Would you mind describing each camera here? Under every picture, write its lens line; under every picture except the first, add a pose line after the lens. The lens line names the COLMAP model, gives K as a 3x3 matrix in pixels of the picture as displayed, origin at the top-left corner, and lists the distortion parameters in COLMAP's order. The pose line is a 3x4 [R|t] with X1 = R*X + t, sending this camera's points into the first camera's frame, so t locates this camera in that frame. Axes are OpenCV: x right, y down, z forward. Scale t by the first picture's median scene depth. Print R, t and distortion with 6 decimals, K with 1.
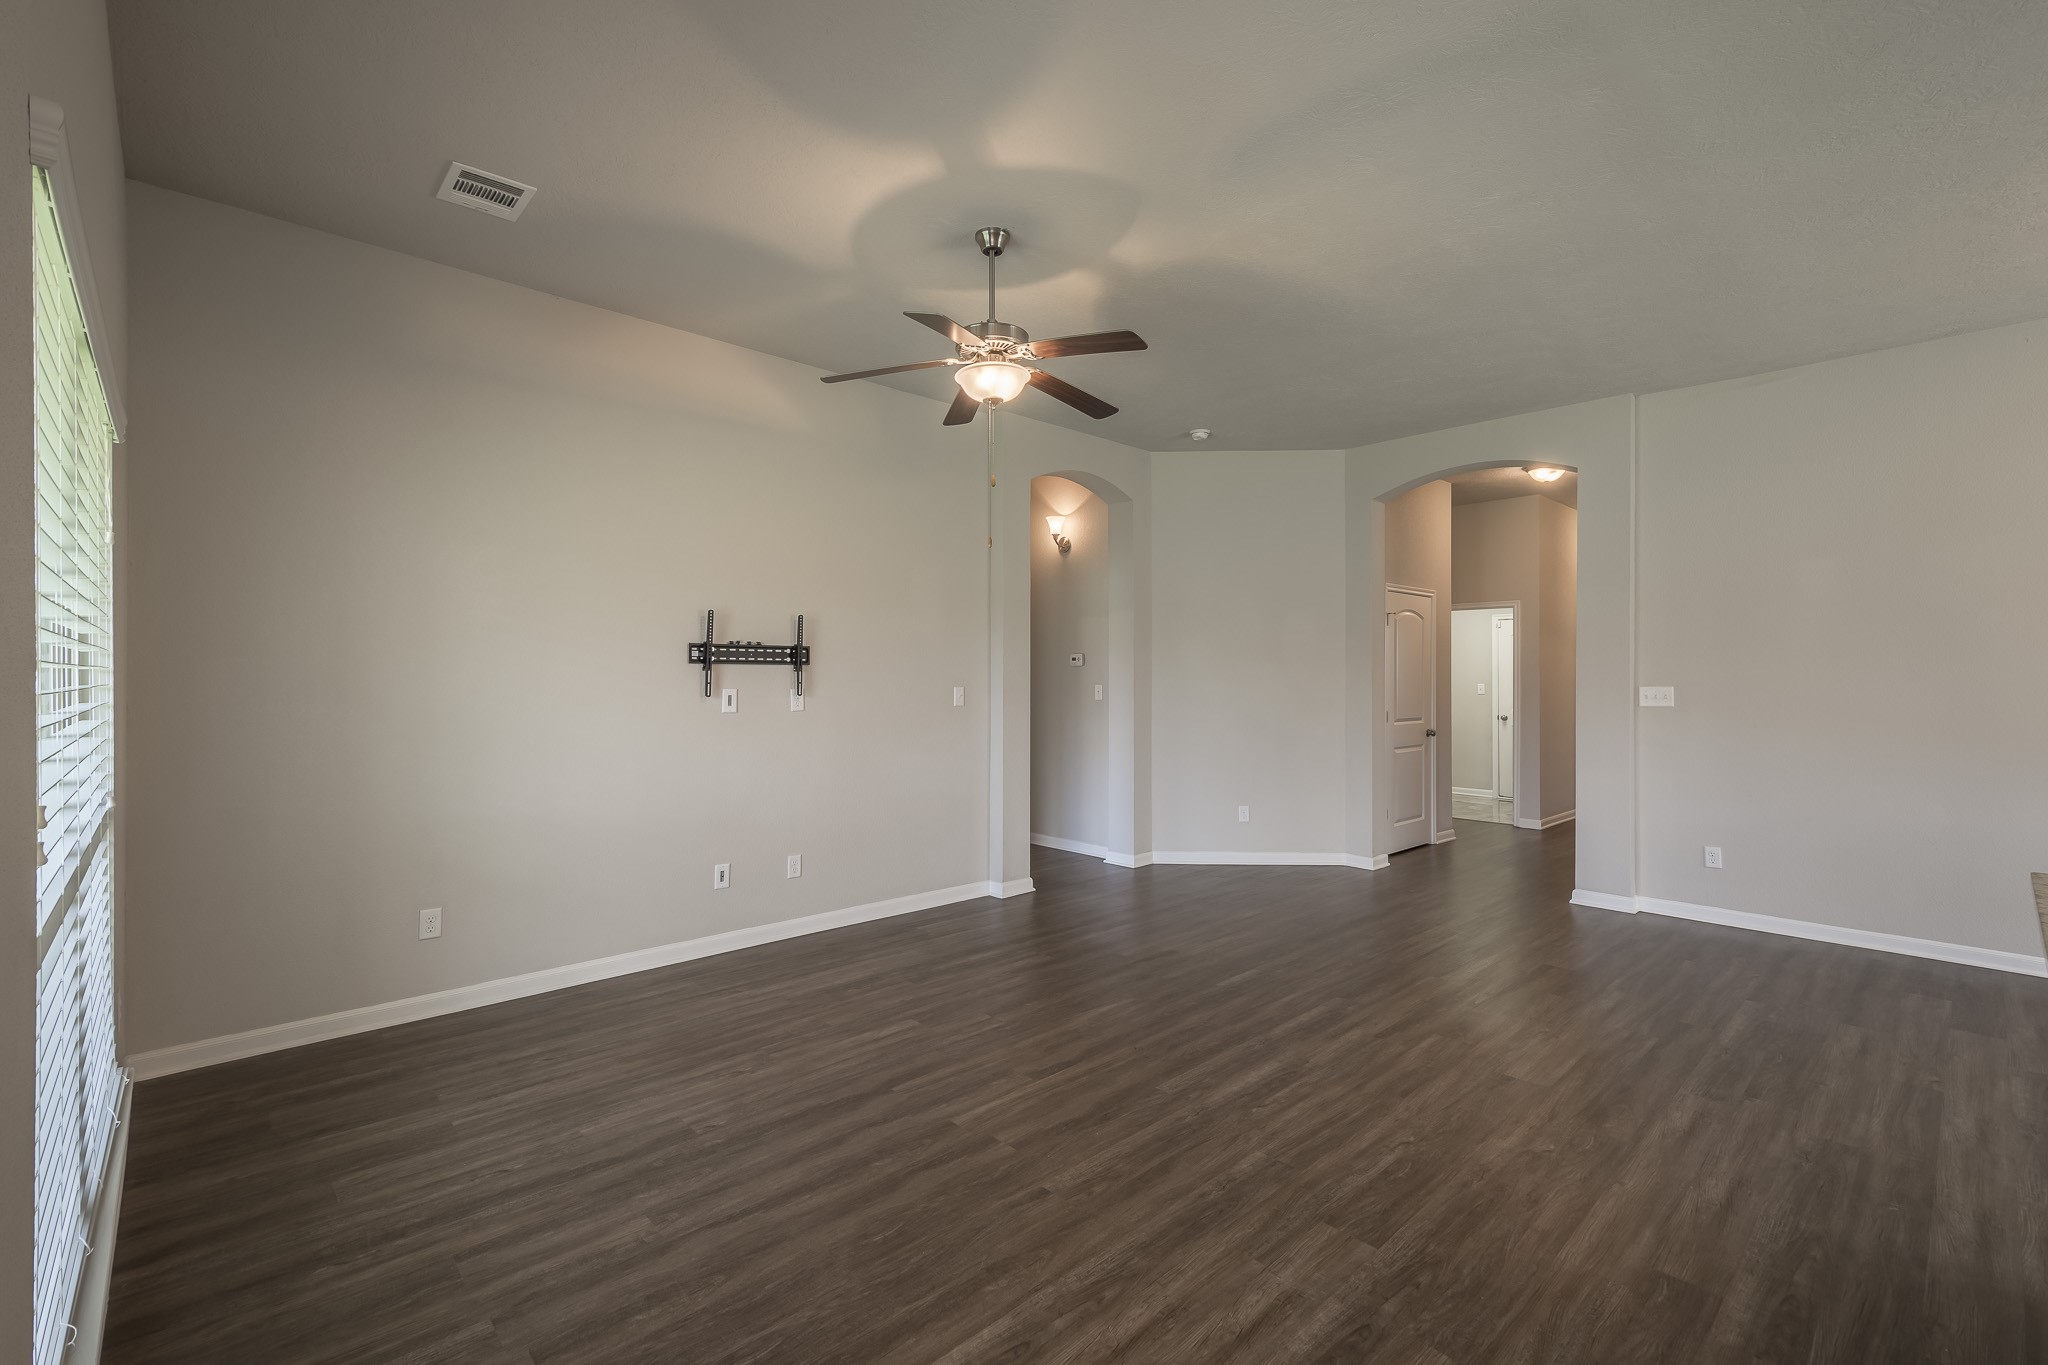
lens RADIAL K [[893.1, 0, 1024.0], [0, 893.1, 682.5], [0, 0, 1]] dist [0.002219, -0.000398]
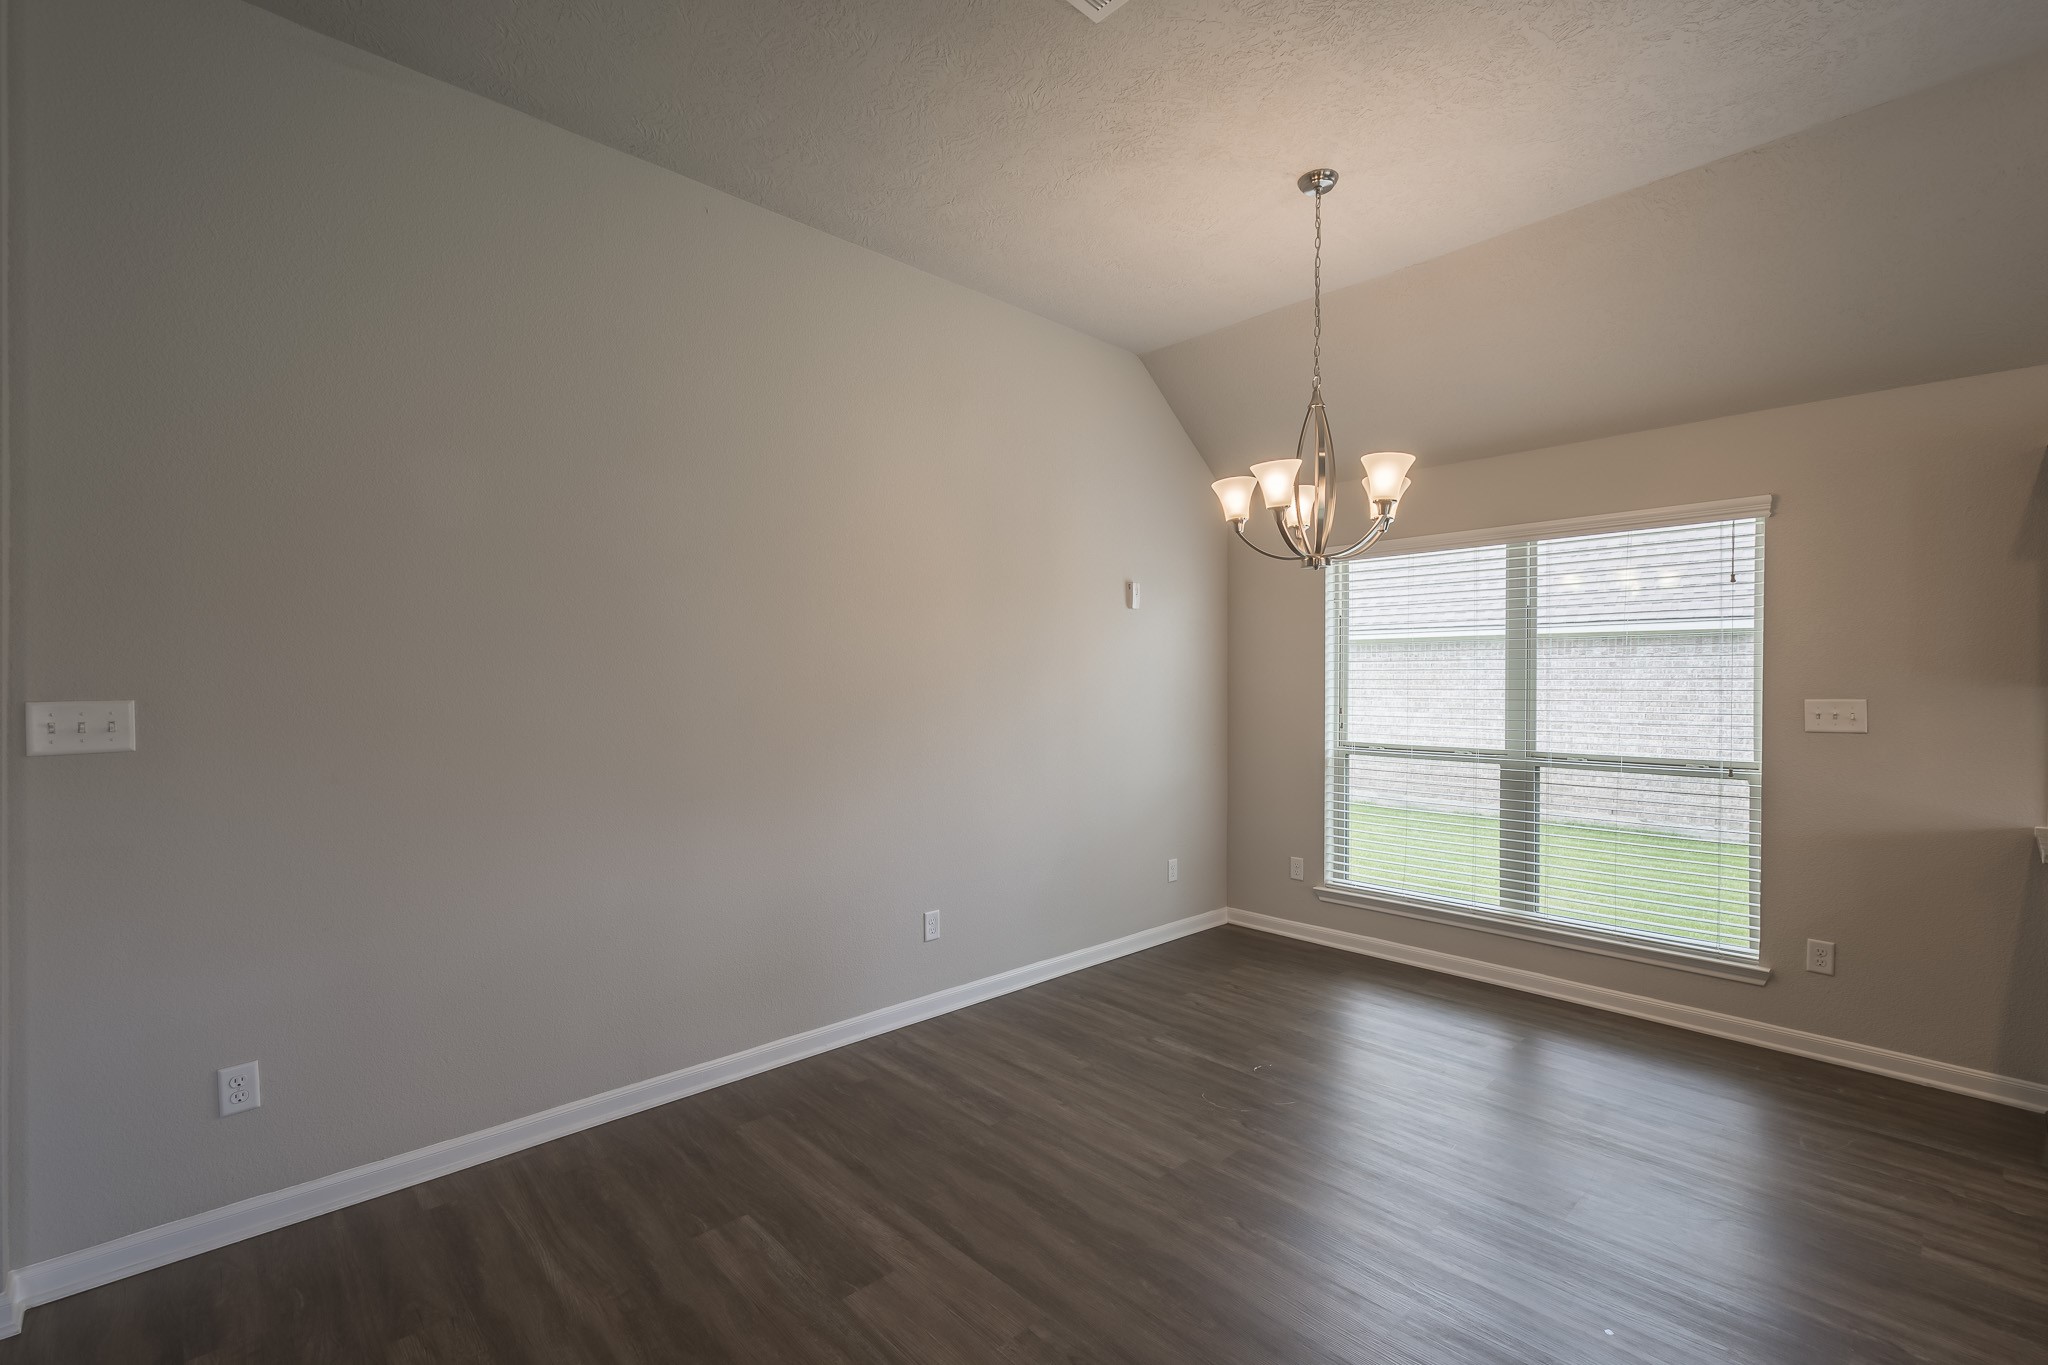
lens RADIAL K [[902.9, 0, 1033.0], [0, 902.9, 682.9], [0, 0, 1]] dist [0.011664, -0.000041]
pose [[-0.011057, -0.003671, 0.999932, 0.432884], [0.001542, 0.999992, 0.003689, -0.005935], [-0.999938, 0.001583, -0.011051, 0.835393]]
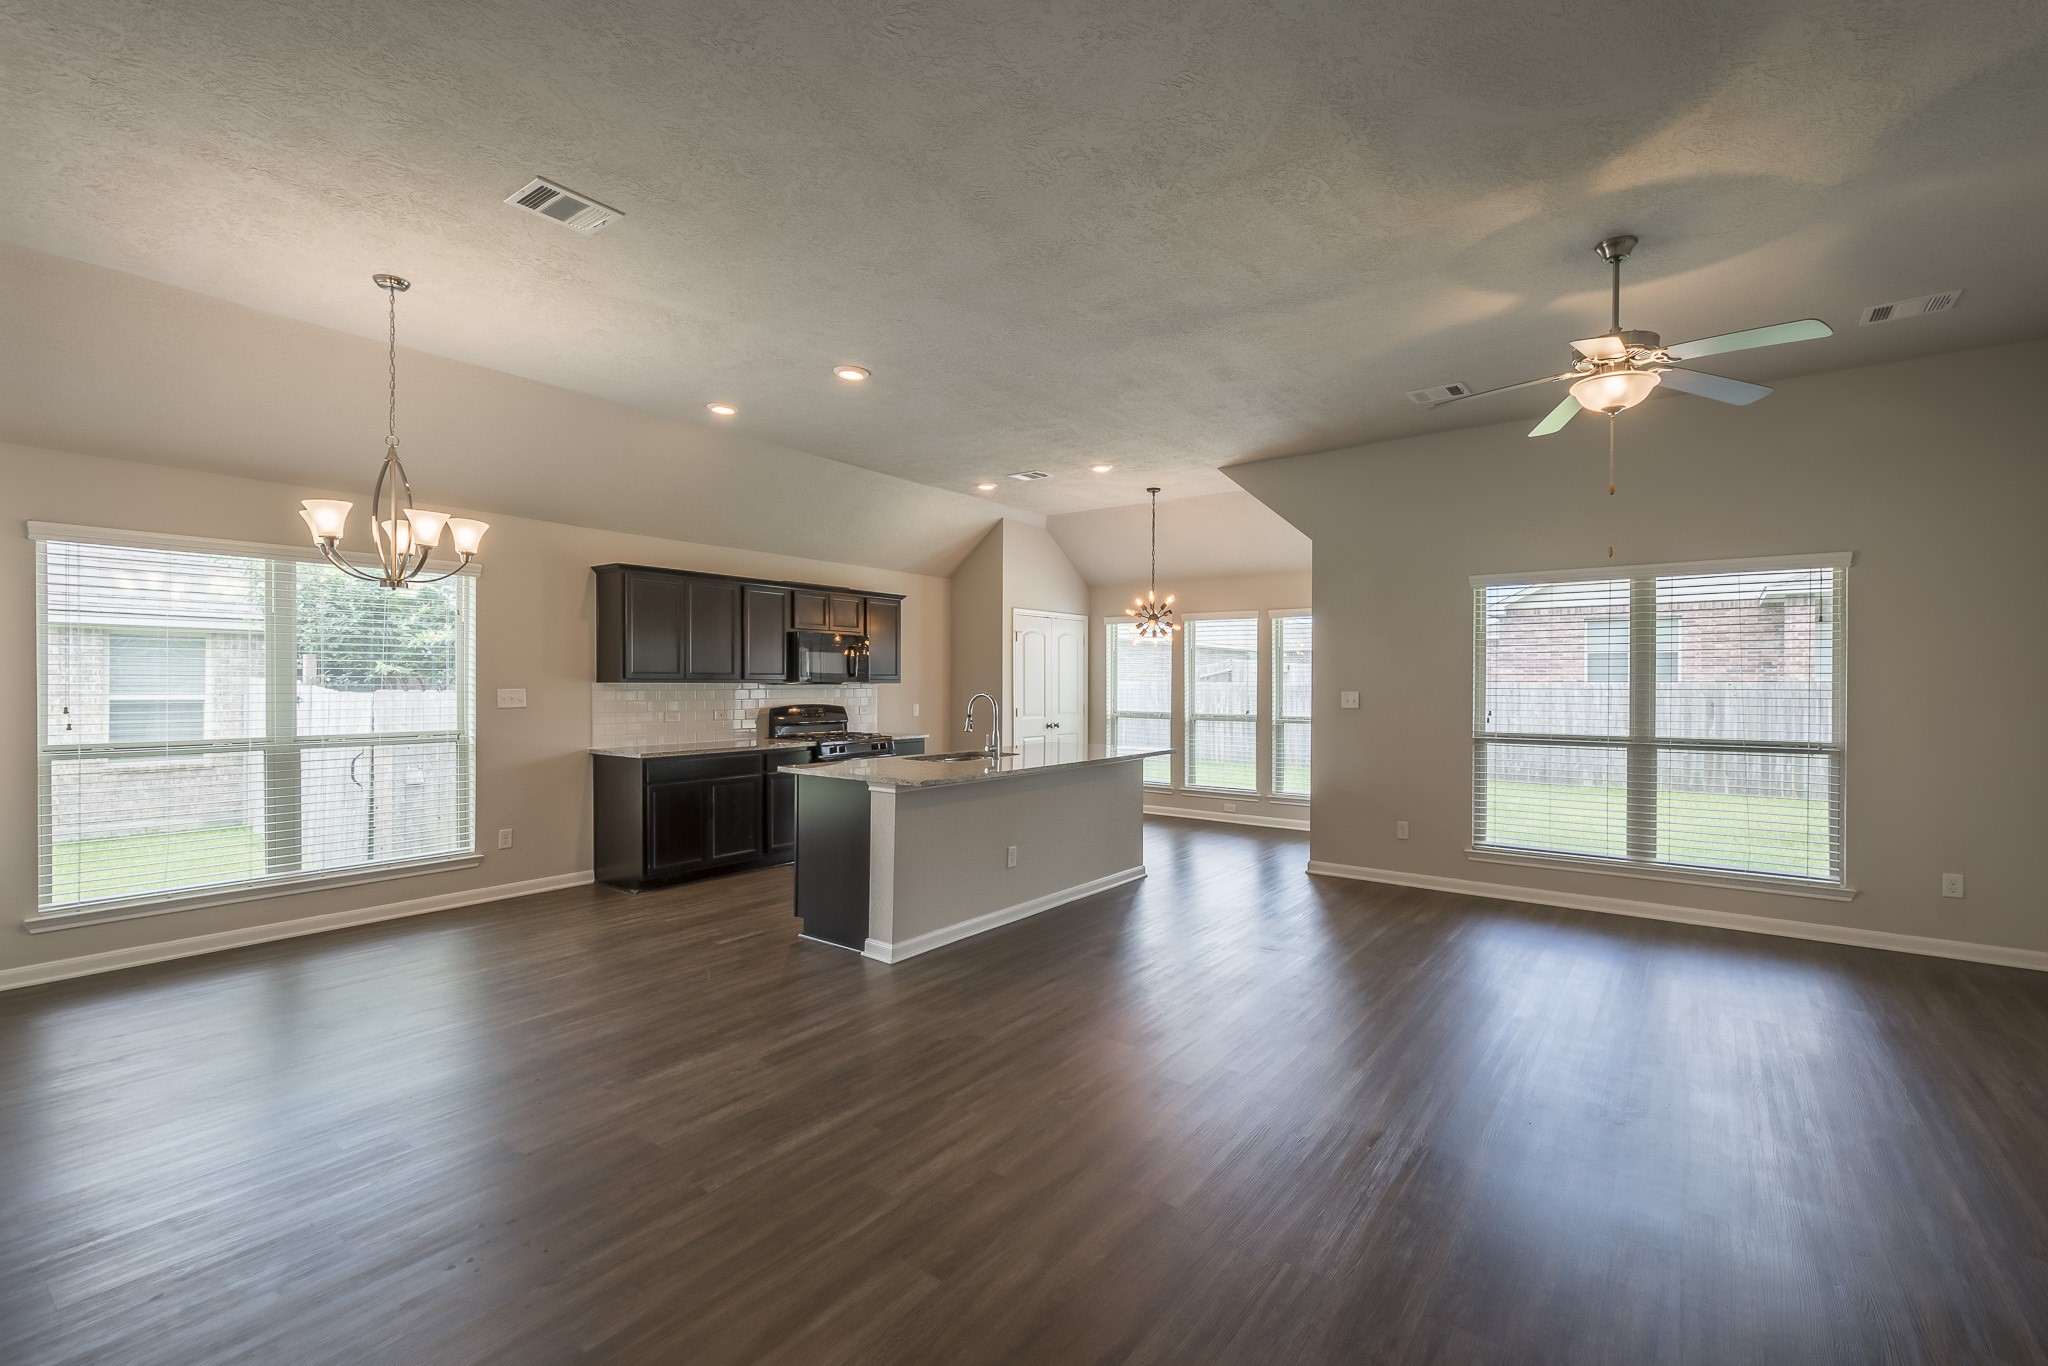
lens RADIAL K [[887.4, 0, 1028.4], [0, 887.4, 686.9], [0, 0, 1]] dist [0.002823, 0.000140]
pose [[-0.983262, -0.004796, -0.182134, 0.718911], [-0.006388, 0.999946, 0.008156, -0.007018], [0.182086, 0.009183, -0.983240, 1.692254]]
